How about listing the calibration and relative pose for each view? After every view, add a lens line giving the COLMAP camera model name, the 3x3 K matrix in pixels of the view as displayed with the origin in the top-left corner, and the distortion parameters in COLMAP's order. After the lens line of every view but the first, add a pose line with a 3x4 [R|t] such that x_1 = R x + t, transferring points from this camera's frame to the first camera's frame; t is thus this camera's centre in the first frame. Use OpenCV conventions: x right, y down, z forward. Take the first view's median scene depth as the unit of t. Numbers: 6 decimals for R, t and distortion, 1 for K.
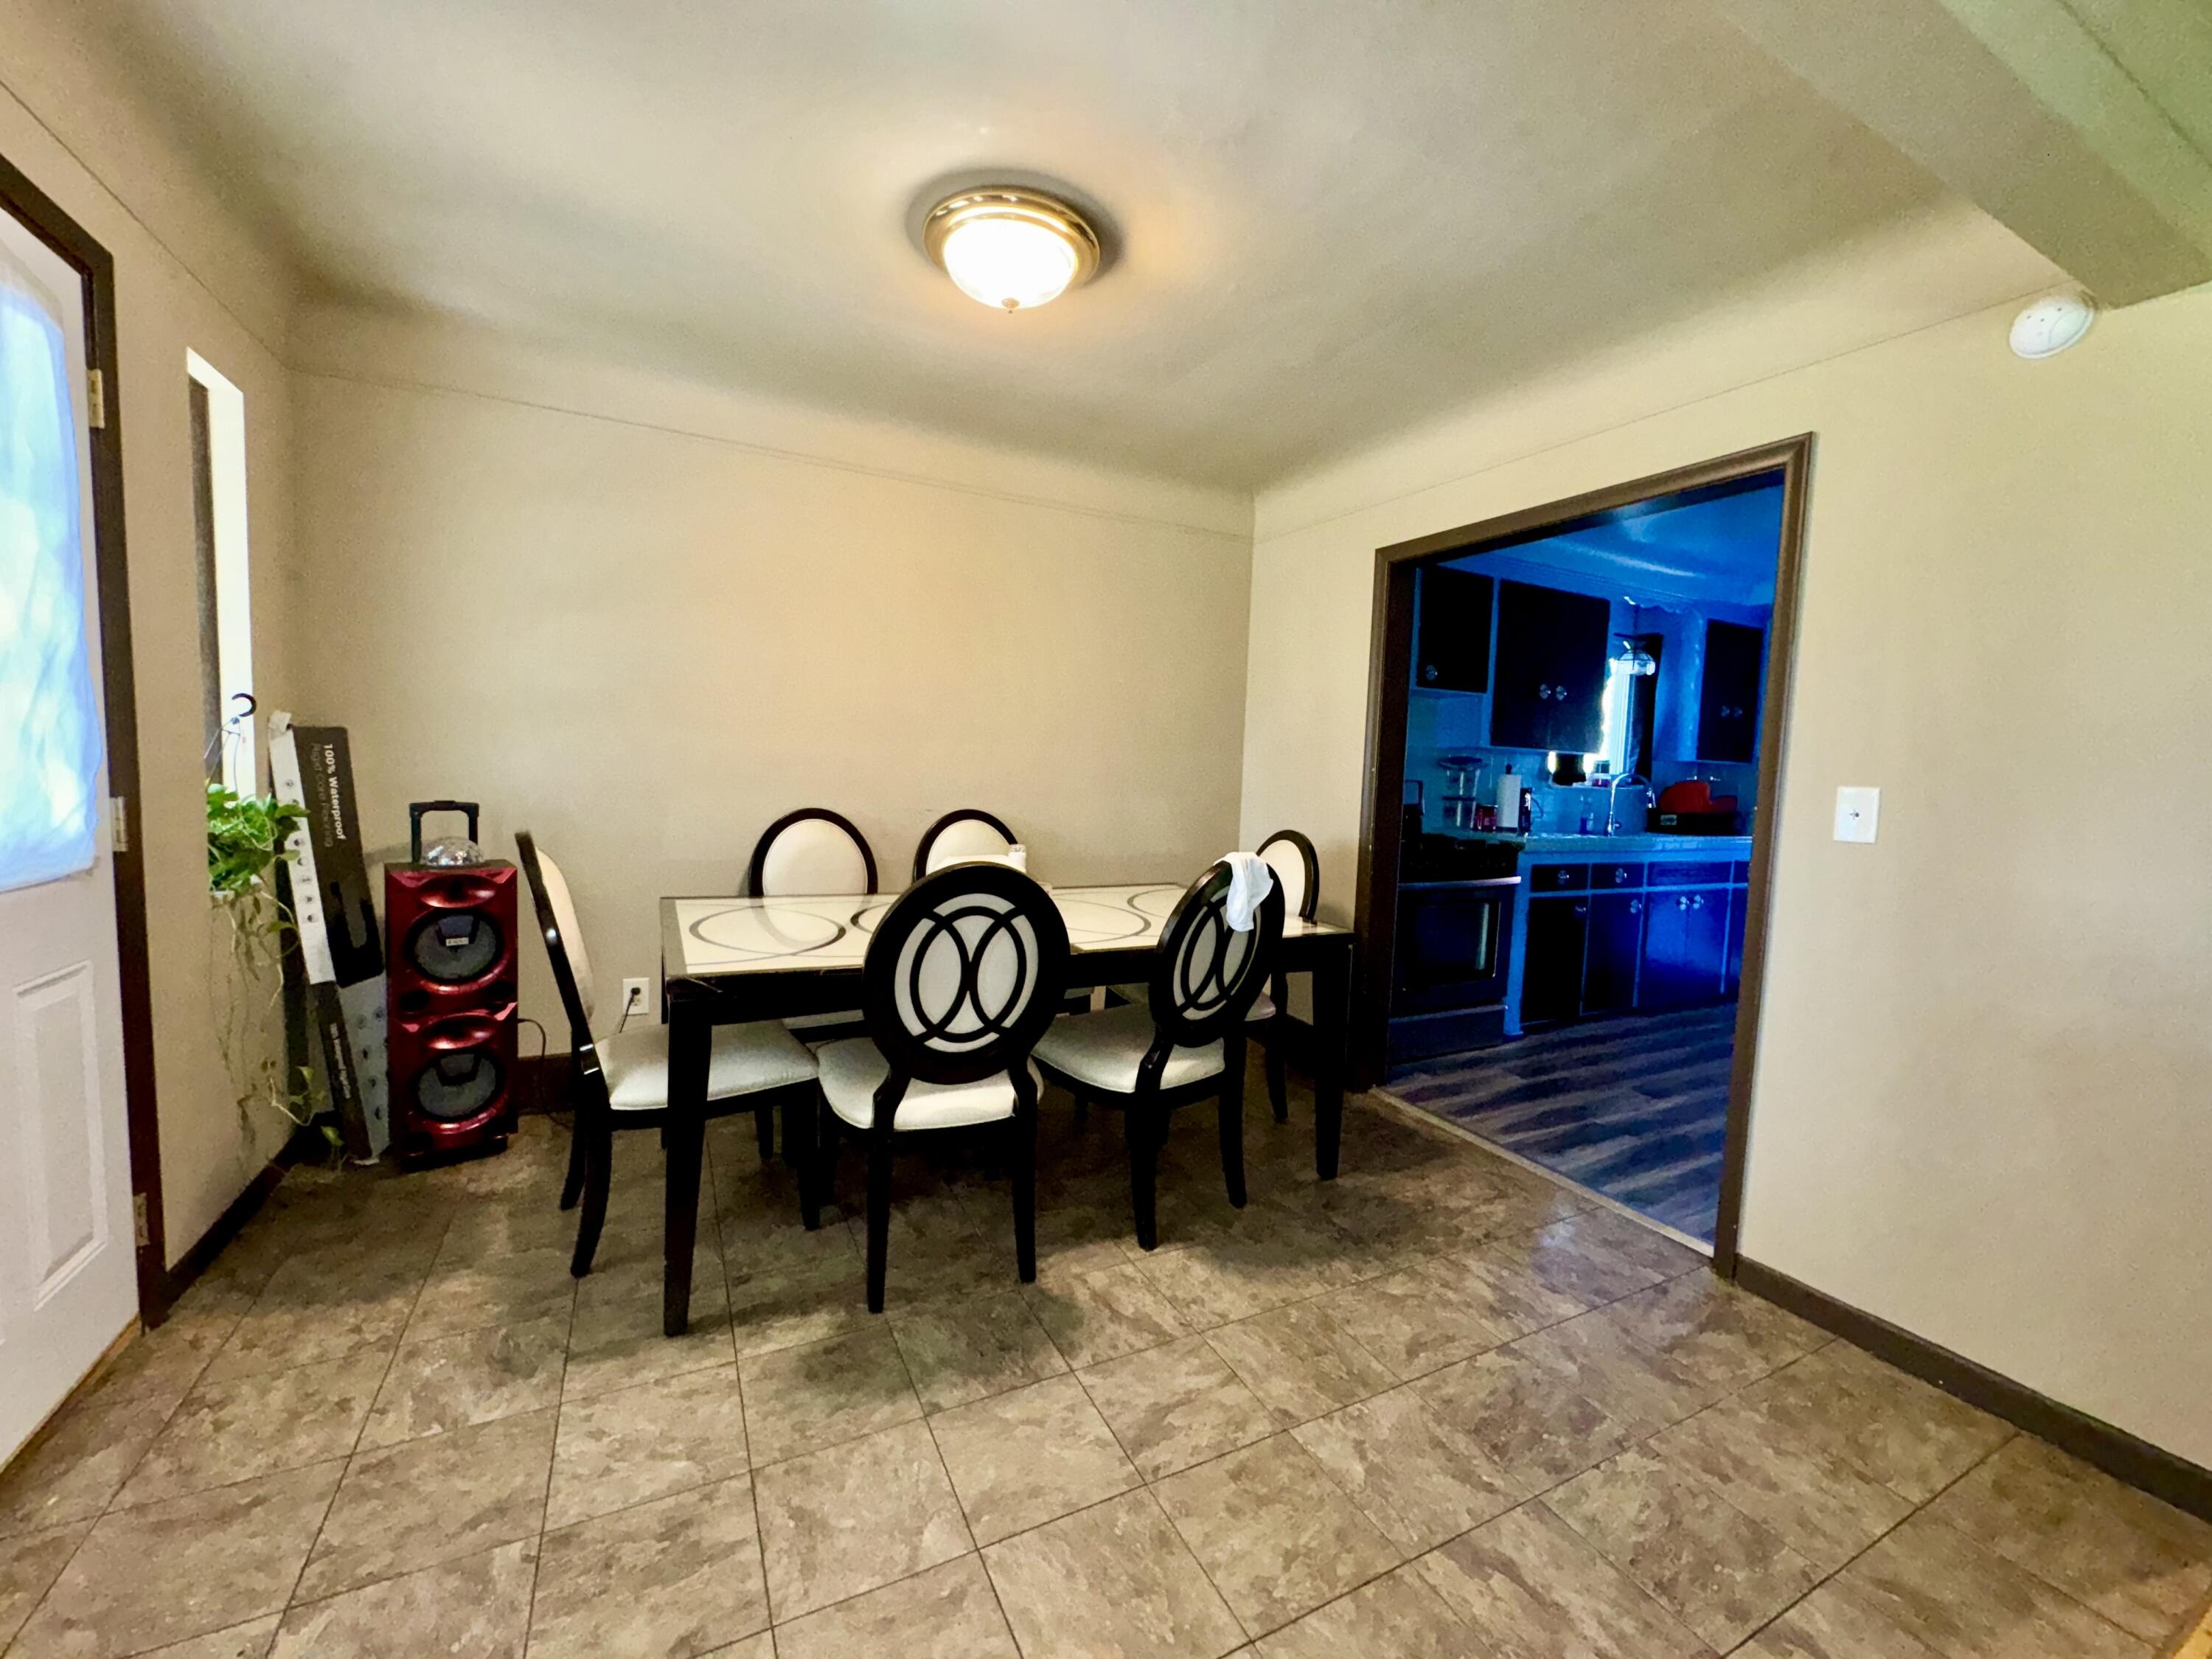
lens RADIAL K [[877.9, 0, 1108.4], [0, 877.9, 819.5], [0, 0, 1]] dist [-0.003522, 0.001378]
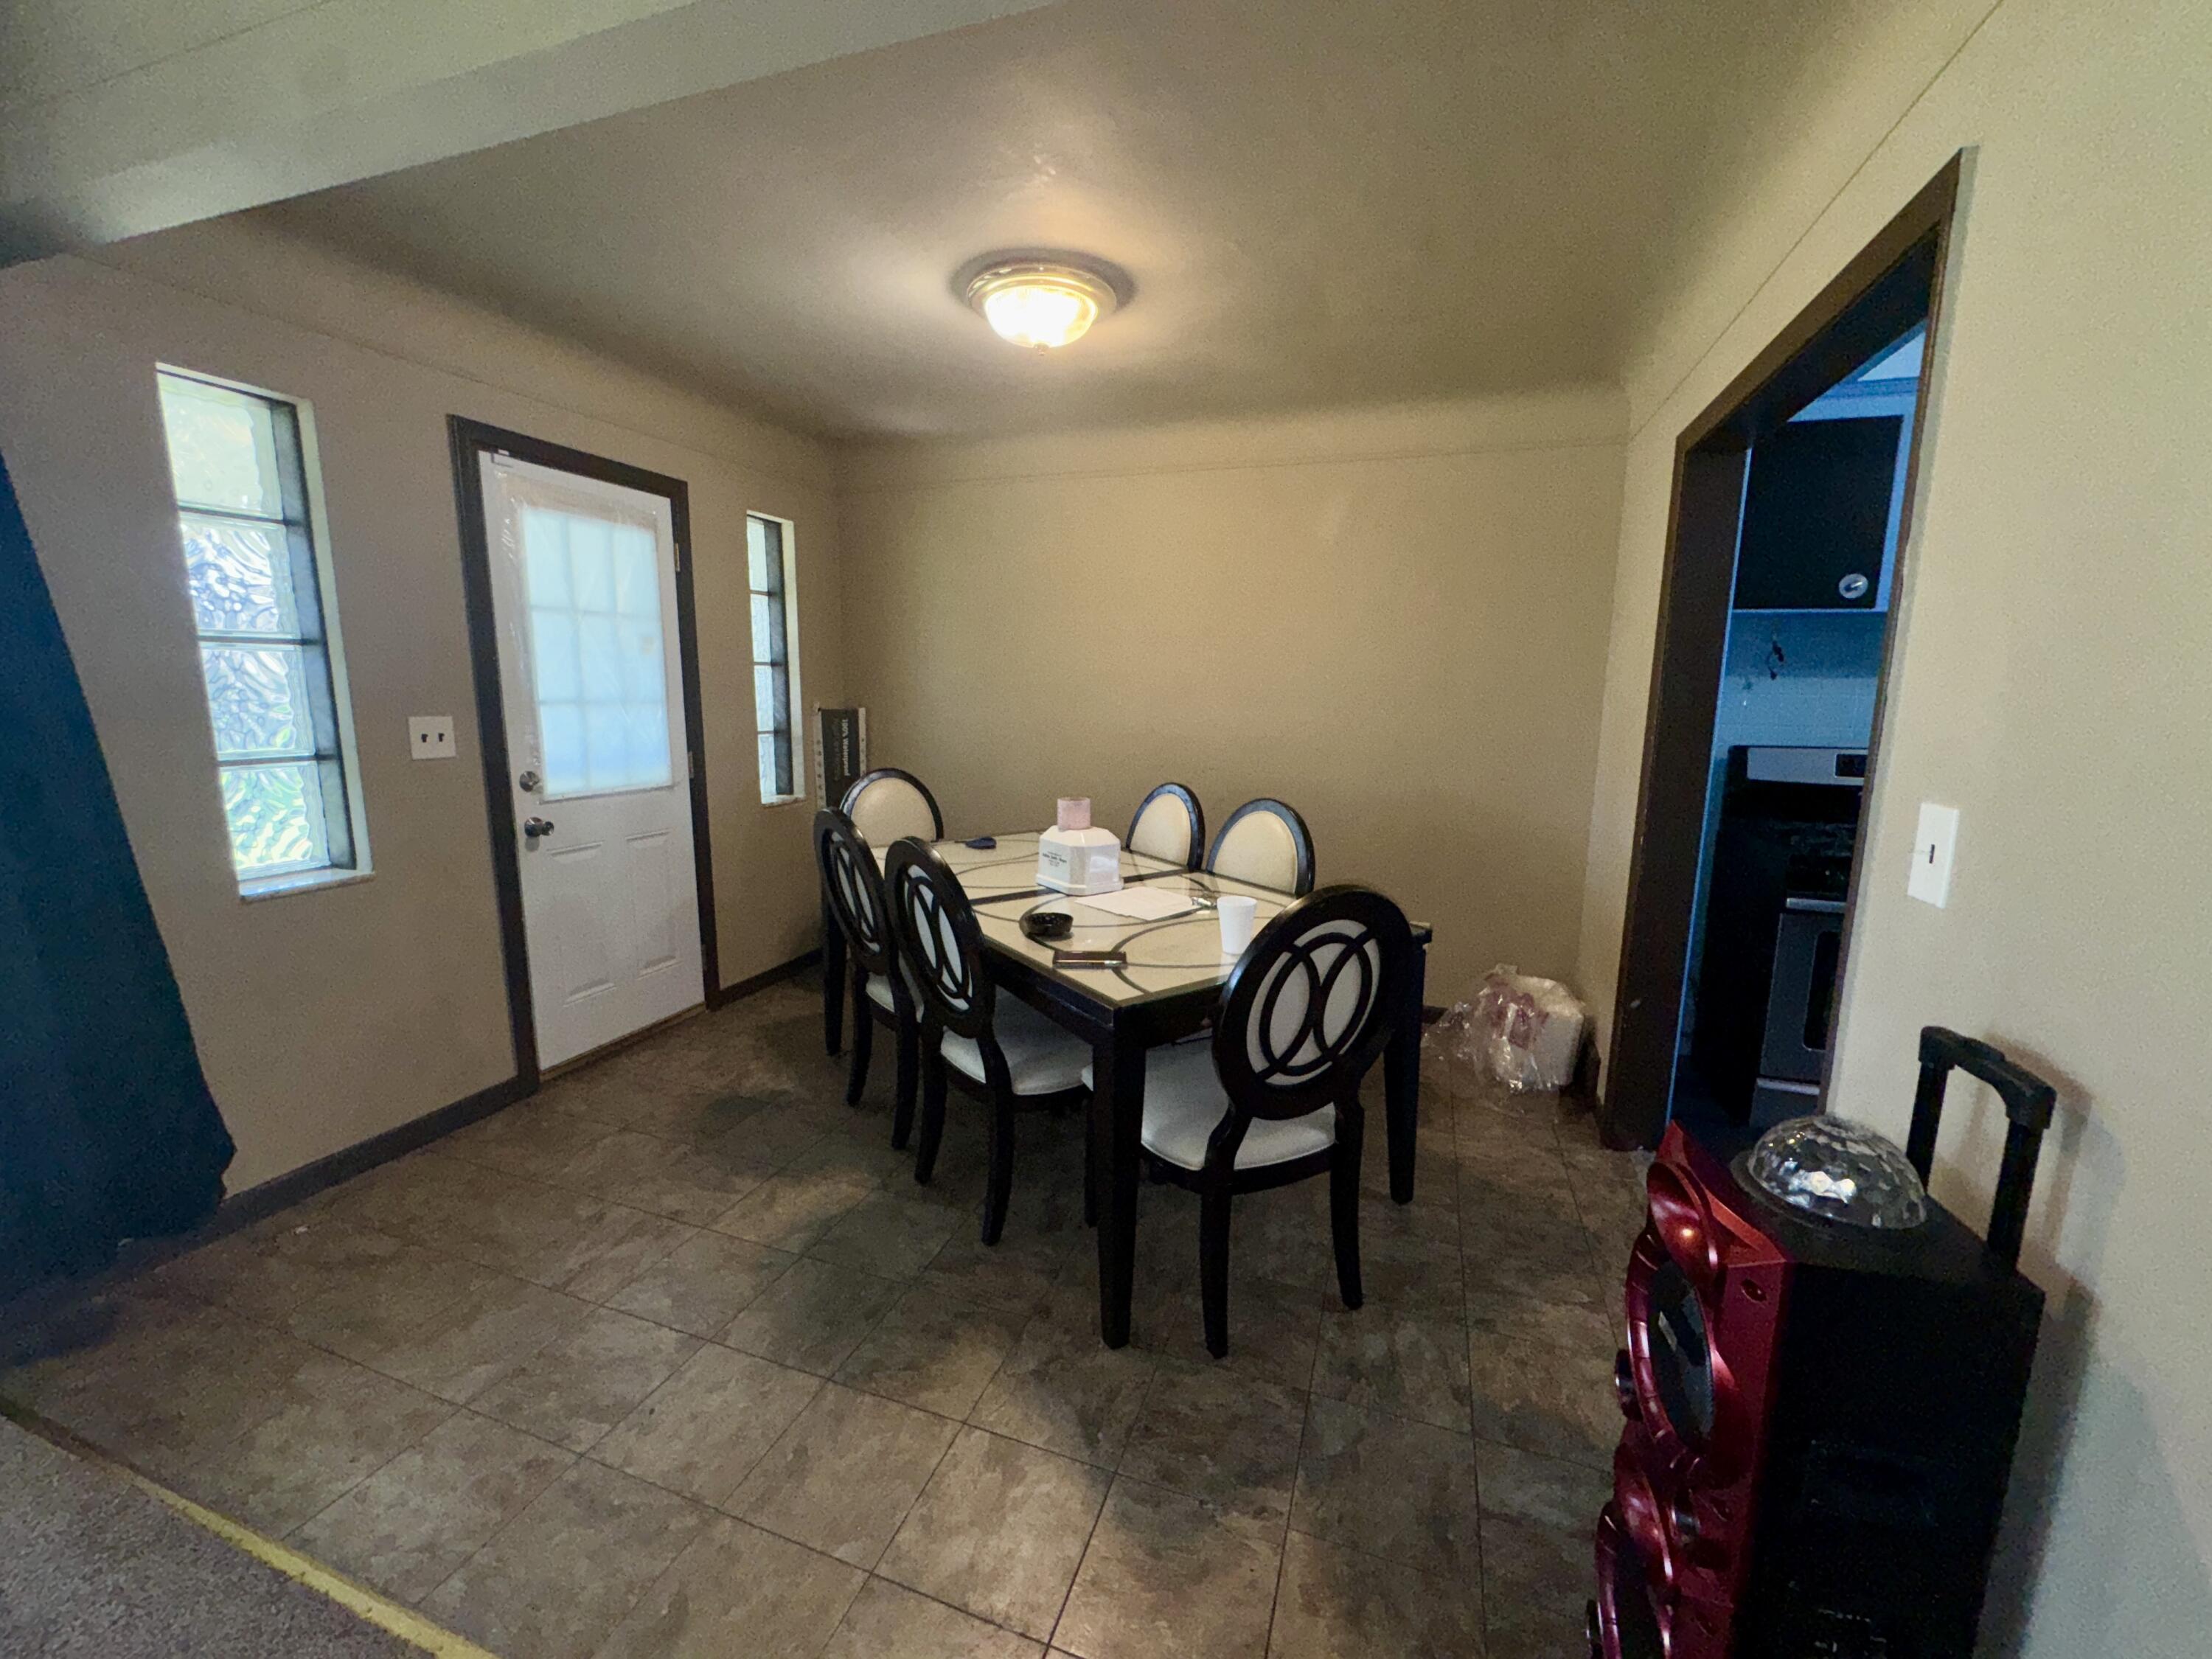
lens RADIAL K [[877.9, 0, 1109.4], [0, 877.9, 825.8], [0, 0, 1]] dist [-0.003522, 0.001378]
pose [[0.689433, 0.084982, -0.719348, 0.402891], [-0.031049, 0.995648, 0.087865, -0.025826], [0.723684, -0.038242, 0.689071, 0.109753]]
